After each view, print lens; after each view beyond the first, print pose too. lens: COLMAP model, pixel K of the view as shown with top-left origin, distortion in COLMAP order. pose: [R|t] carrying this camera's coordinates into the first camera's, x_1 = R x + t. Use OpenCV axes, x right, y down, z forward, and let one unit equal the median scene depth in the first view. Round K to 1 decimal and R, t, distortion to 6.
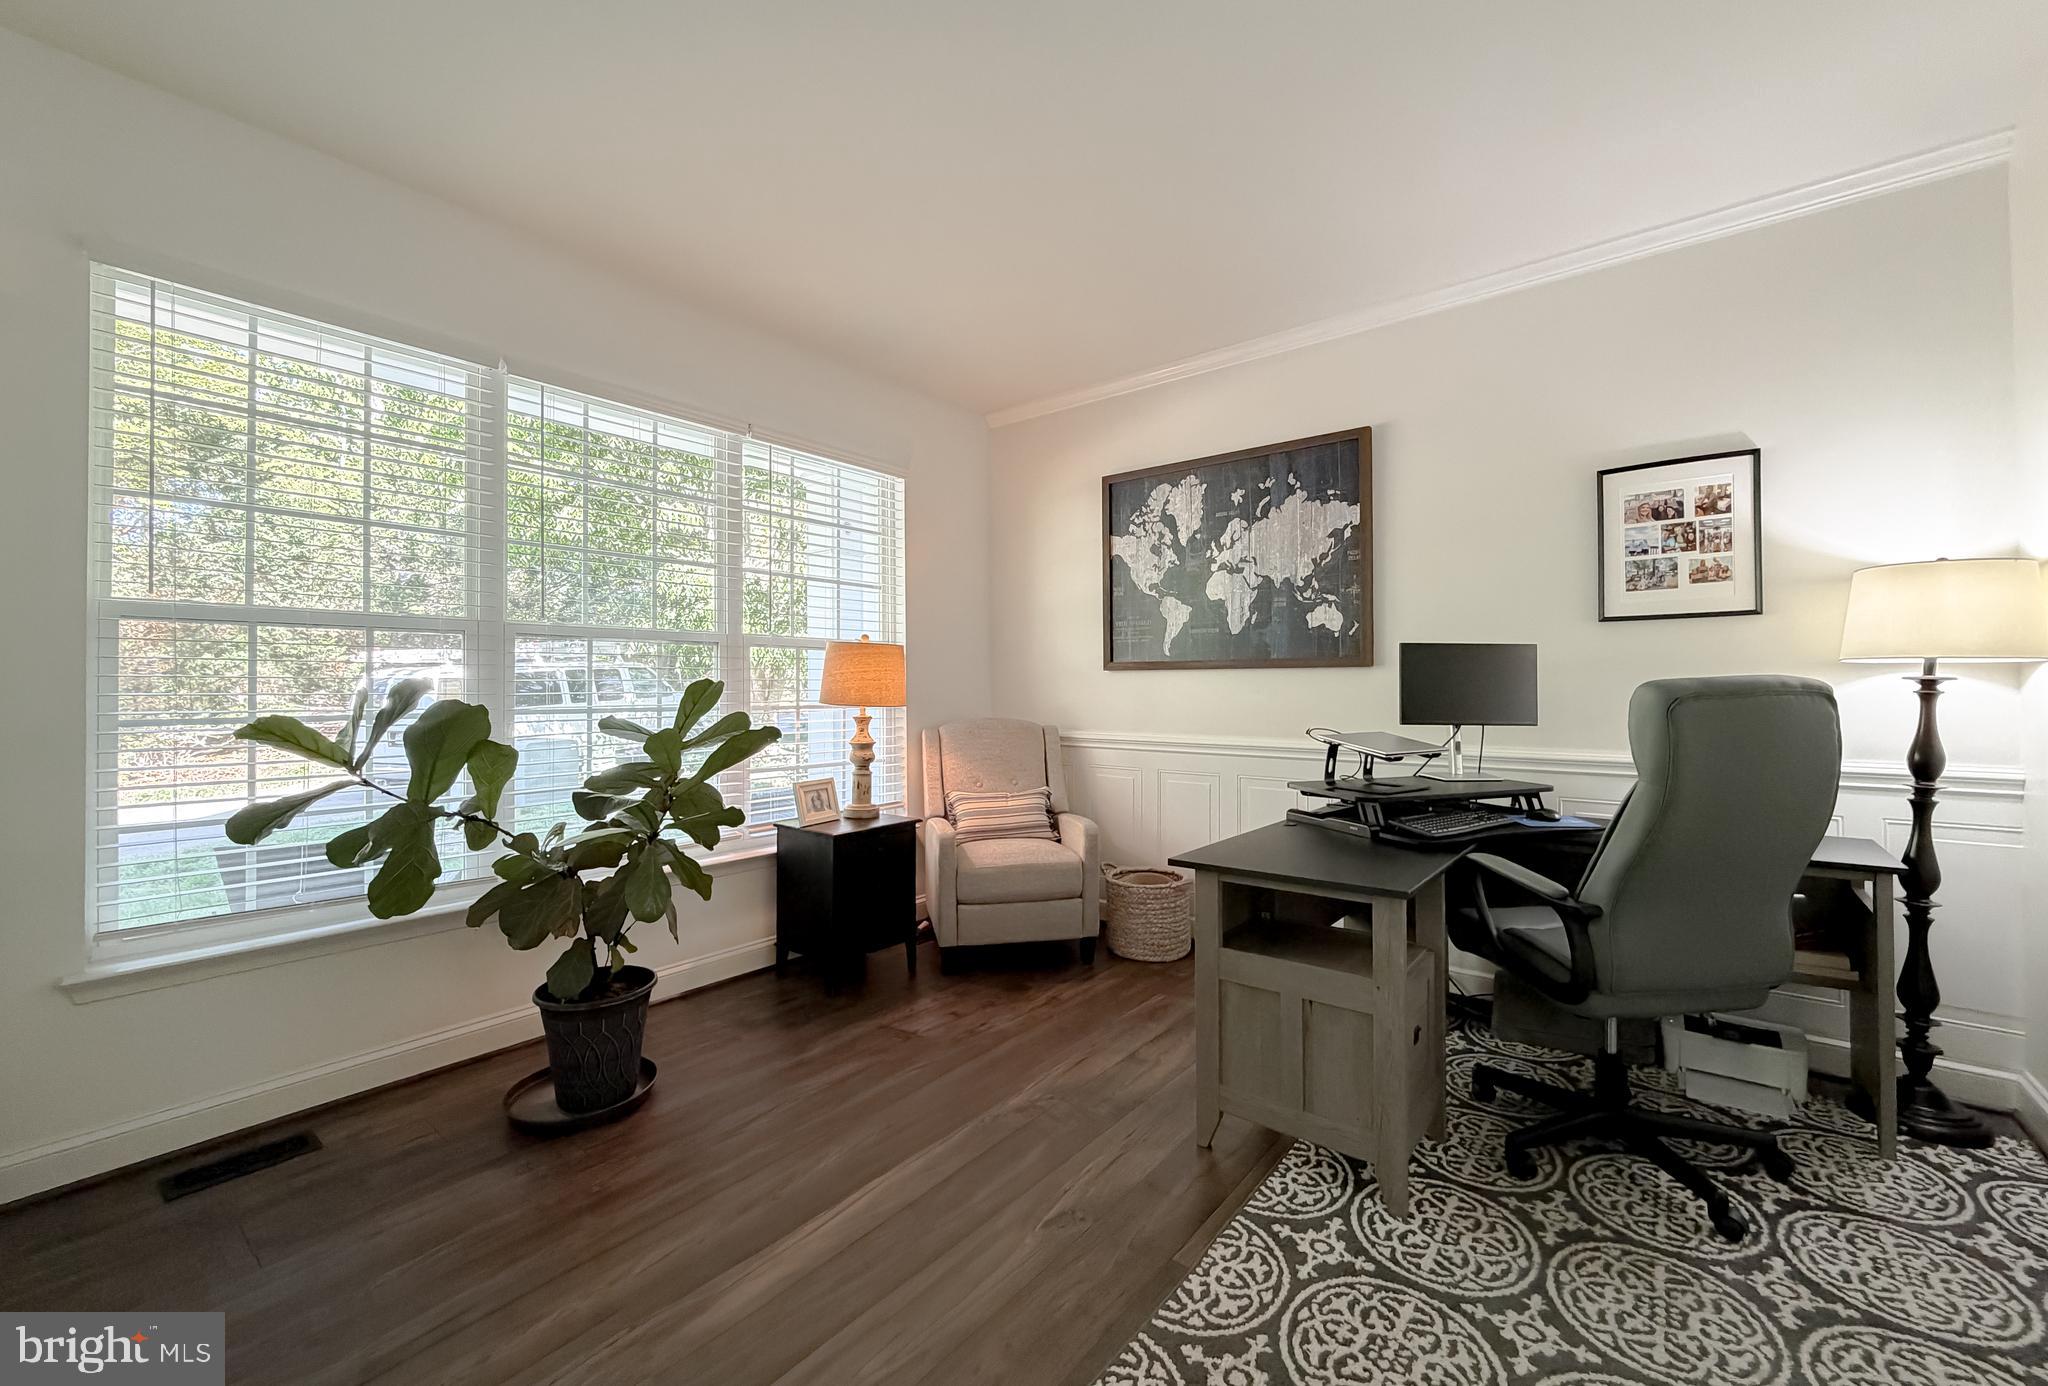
lens RADIAL K [[835.5, 0, 1023.4], [0, 835.5, 685.0], [0, 0, 1]] dist [0.001652, 0.000186]
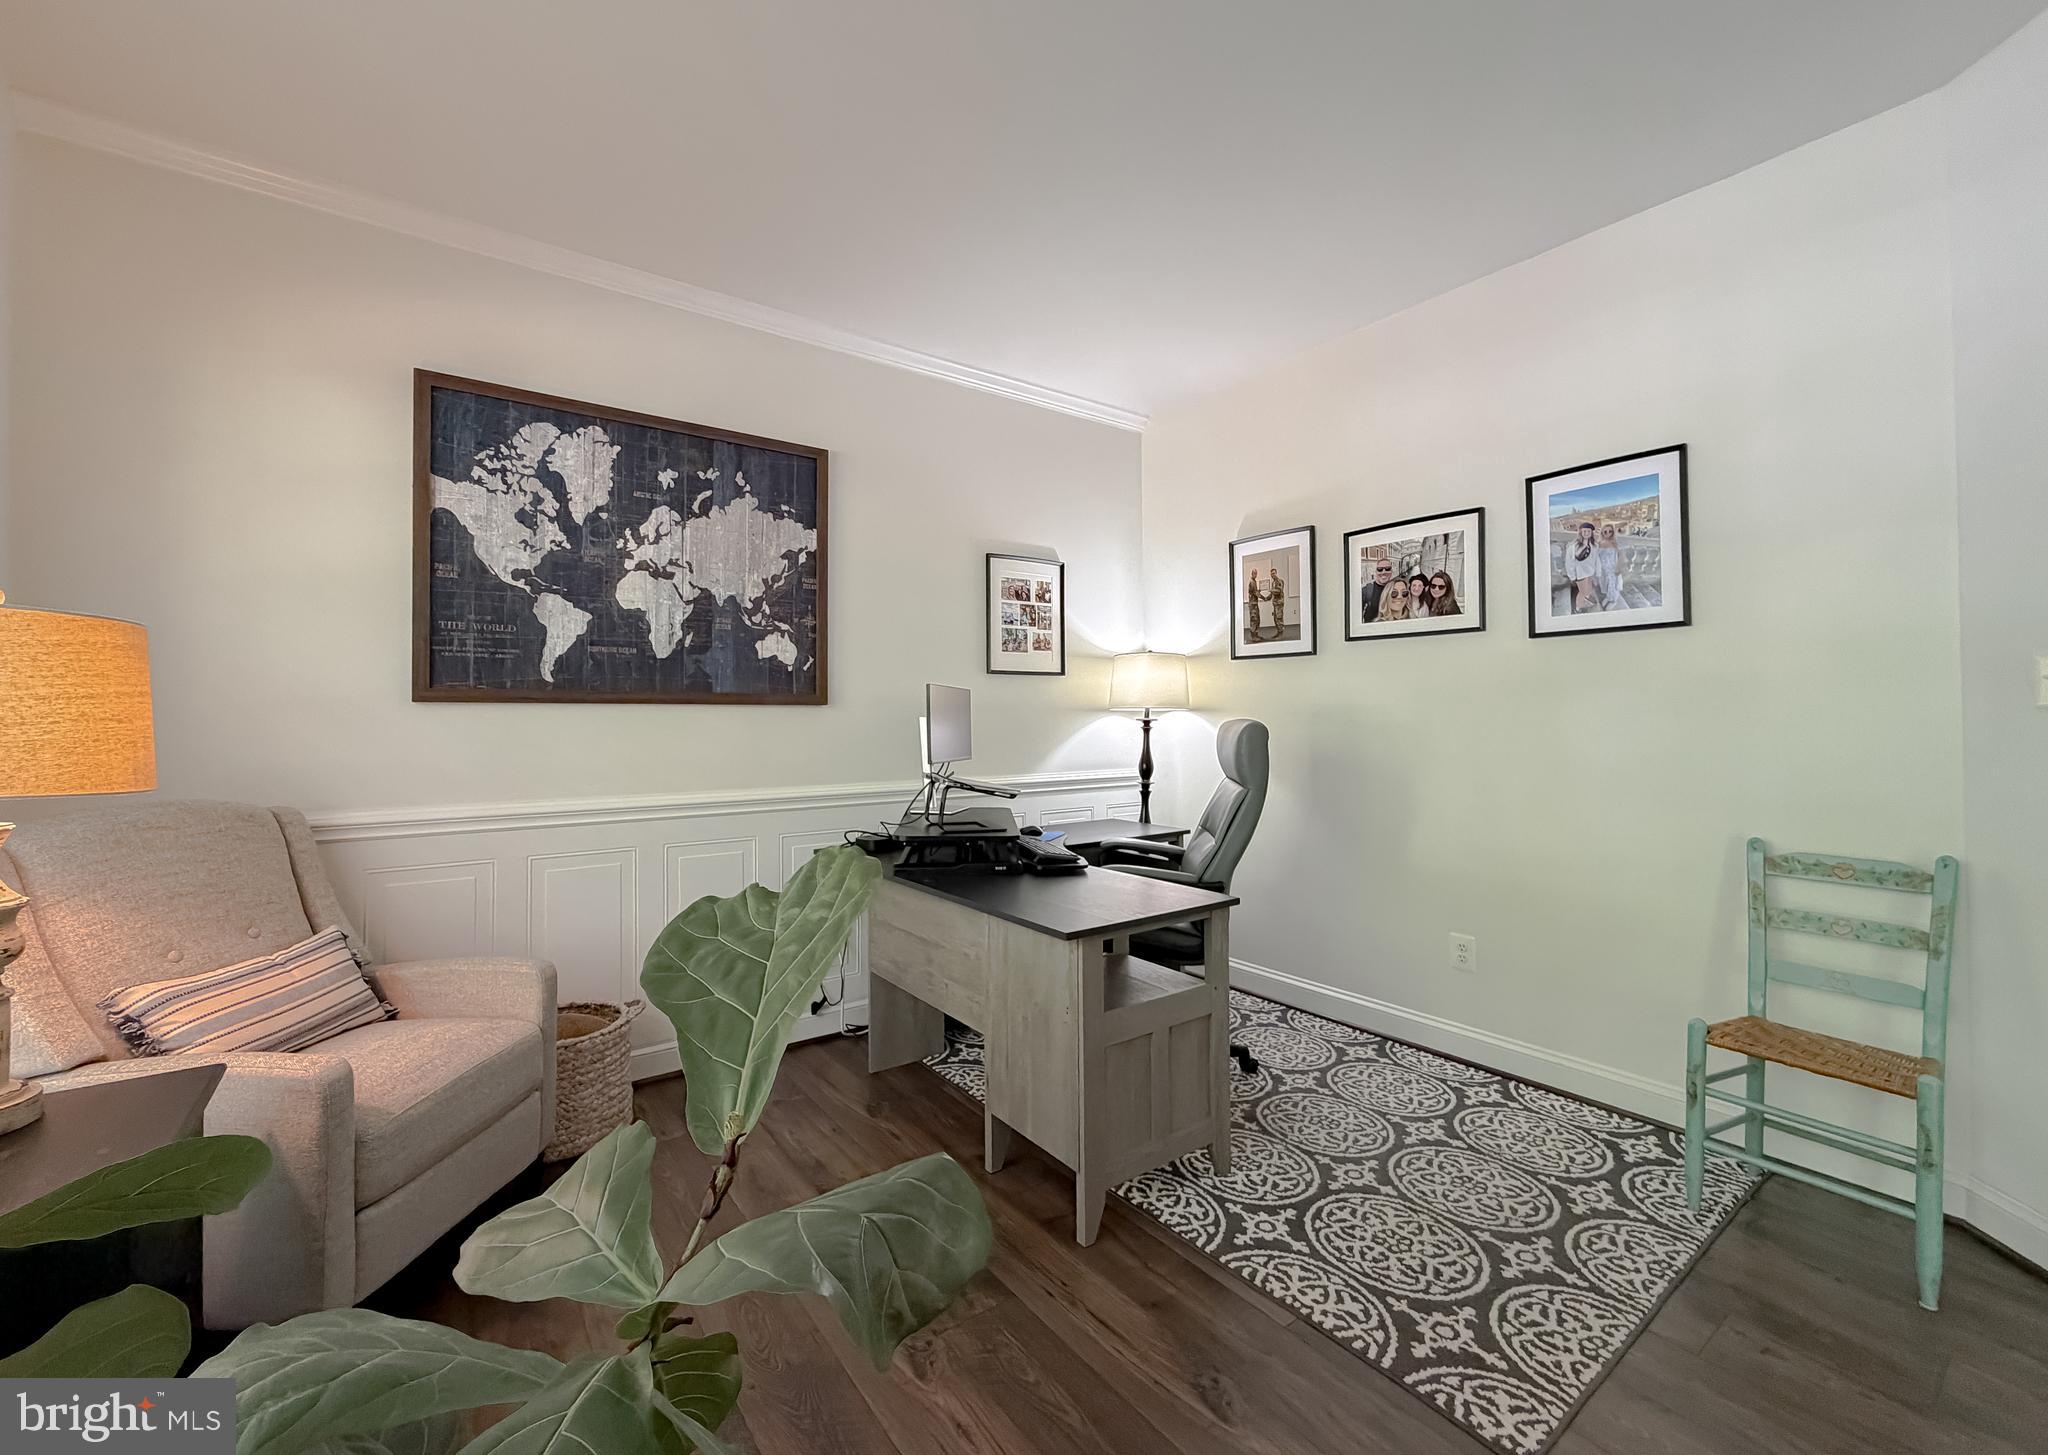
lens RADIAL K [[834.8, 0, 1024.6], [0, 834.8, 711.5], [0, 0, 1]] dist [-0.000855, 0.000028]
pose [[0.256339, 0.008078, 0.966553, -0.408117], [0.000216, 0.999965, -0.008414, -0.006599], [-0.966587, 0.002366, 0.256328, 0.509597]]
